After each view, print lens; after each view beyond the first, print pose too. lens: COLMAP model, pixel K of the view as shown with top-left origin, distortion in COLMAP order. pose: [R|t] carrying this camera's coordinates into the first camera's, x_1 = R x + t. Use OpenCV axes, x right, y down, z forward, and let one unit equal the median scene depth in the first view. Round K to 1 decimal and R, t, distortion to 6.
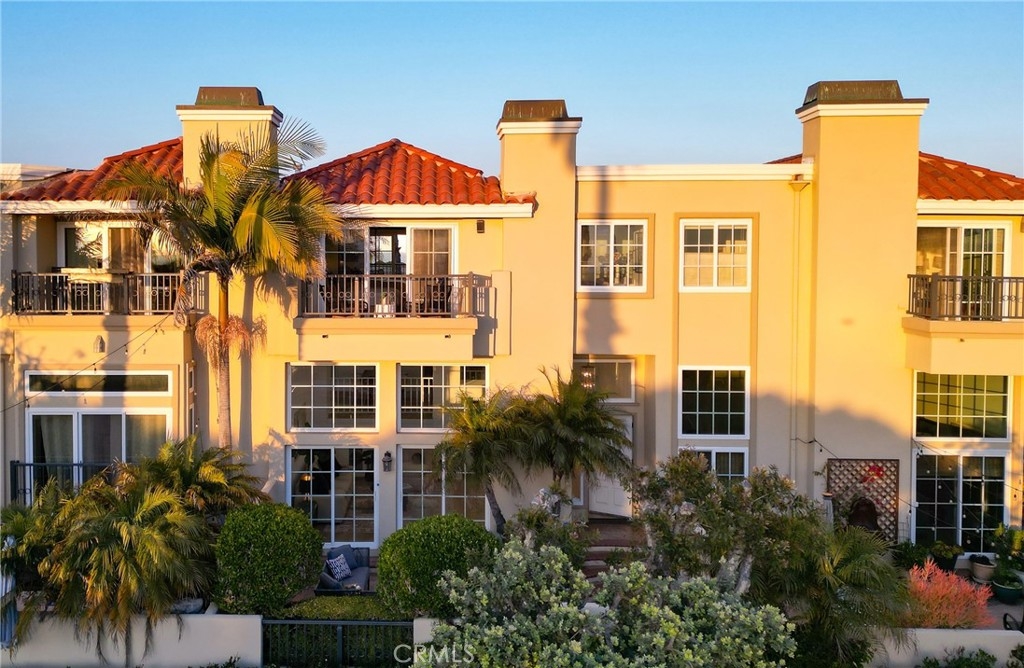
lens RADIAL K [[769.1, 0, 512.0], [0, 769.1, 334.0], [0, 0, 1]] dist [0.073156, -0.000832]
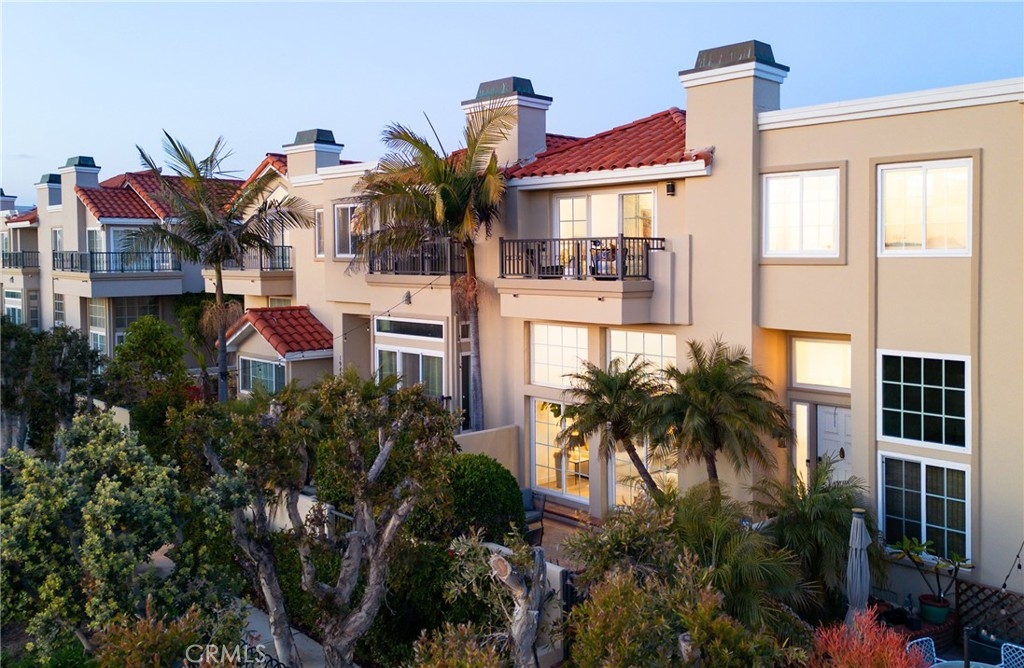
lens RADIAL K [[902.5, 0, 509.2], [0, 902.5, 320.8], [0, 0, 1]] dist [0.073478, -0.000306]
pose [[0.720120, 0.050797, -0.691987, 0.594672], [-0.044202, 0.998649, 0.027309, 0.003335], [0.692440, 0.010921, 0.721393, 0.054200]]
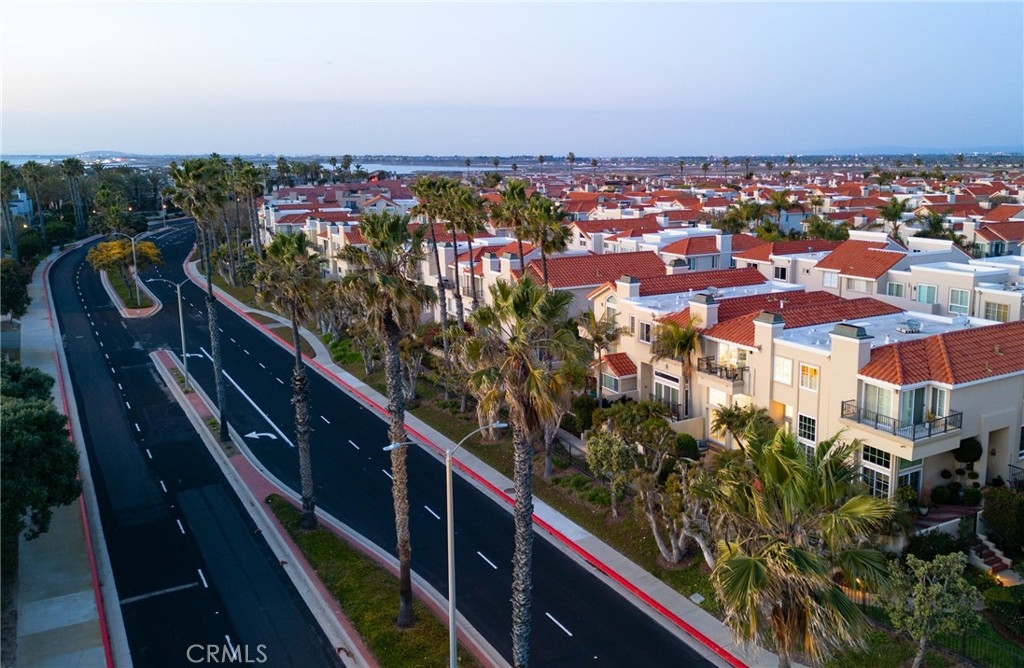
lens RADIAL K [[881.7, 0, 512.0], [0, 881.7, 334.0], [0, 0, 1]] dist [-0.009472, -0.001690]
pose [[0.501599, 0.171241, -0.847983, 2.425420], [-0.027173, 0.982848, 0.182403, -0.820092], [0.864673, -0.068451, 0.497649, -1.547879]]
